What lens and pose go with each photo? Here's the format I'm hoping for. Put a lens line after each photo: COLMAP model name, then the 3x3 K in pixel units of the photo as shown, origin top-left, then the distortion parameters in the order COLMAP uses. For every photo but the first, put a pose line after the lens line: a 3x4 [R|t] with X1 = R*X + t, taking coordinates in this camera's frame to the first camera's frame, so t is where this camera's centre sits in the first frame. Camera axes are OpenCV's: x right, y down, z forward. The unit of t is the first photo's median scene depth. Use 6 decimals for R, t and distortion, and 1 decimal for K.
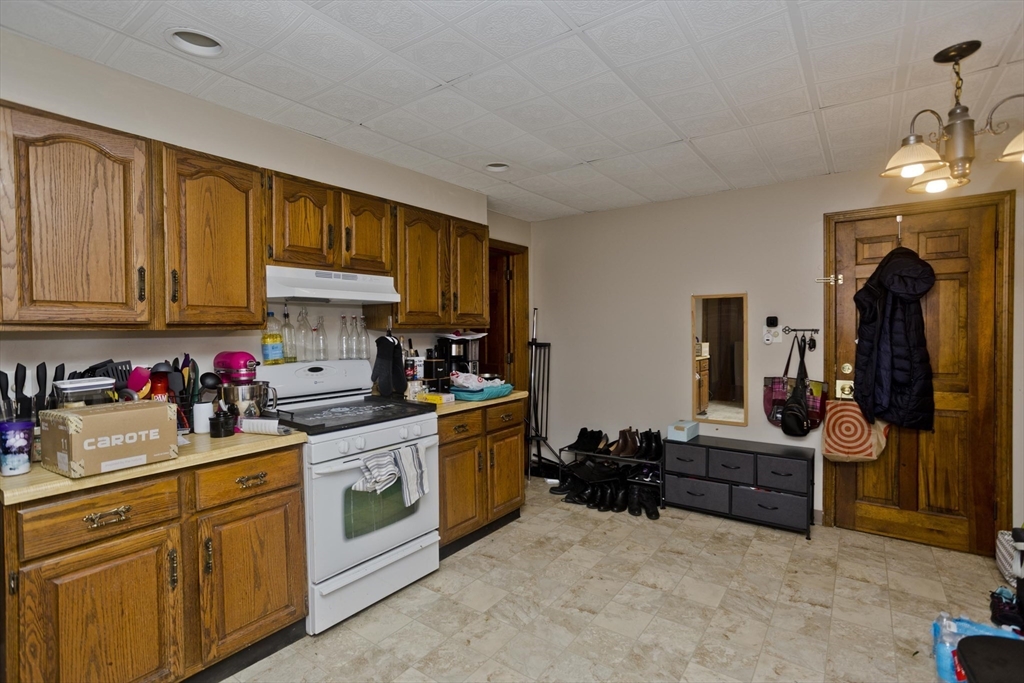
lens RADIAL K [[485.3, 0, 515.2], [0, 485.3, 337.2], [0, 0, 1]] dist [-0.026415, 0.005336]
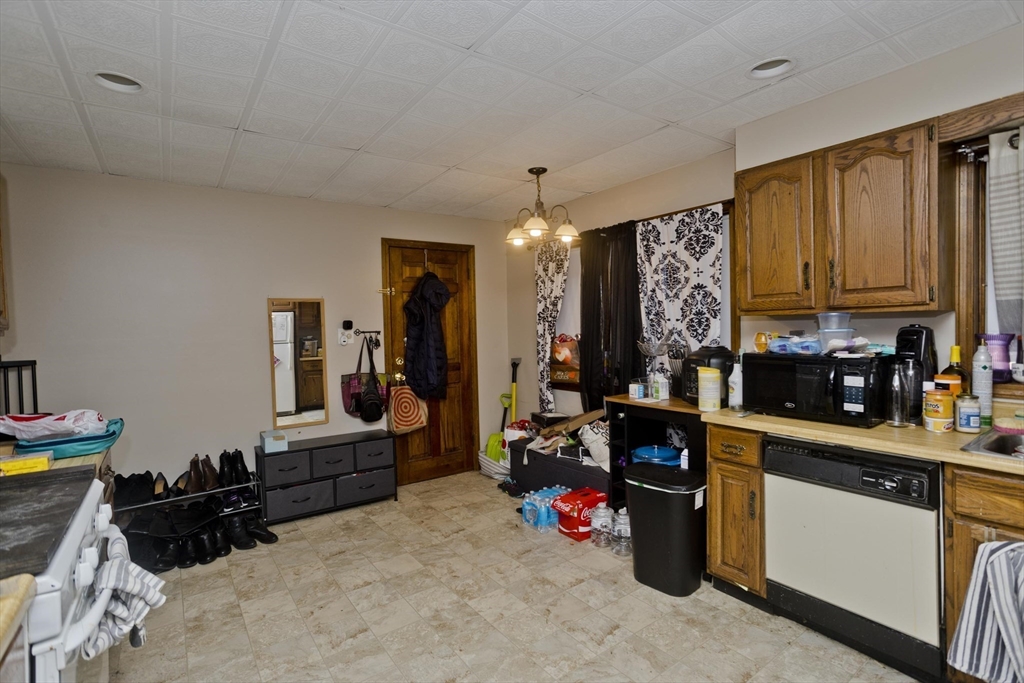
lens RADIAL K [[485.3, 0, 513.5], [0, 485.3, 338.3], [0, 0, 1]] dist [-0.026415, 0.005336]
pose [[0.316335, -0.023228, 0.948363, -0.447921], [0.039576, 0.999153, 0.011271, 0.001176], [-0.947822, 0.033967, 0.316986, 0.291801]]
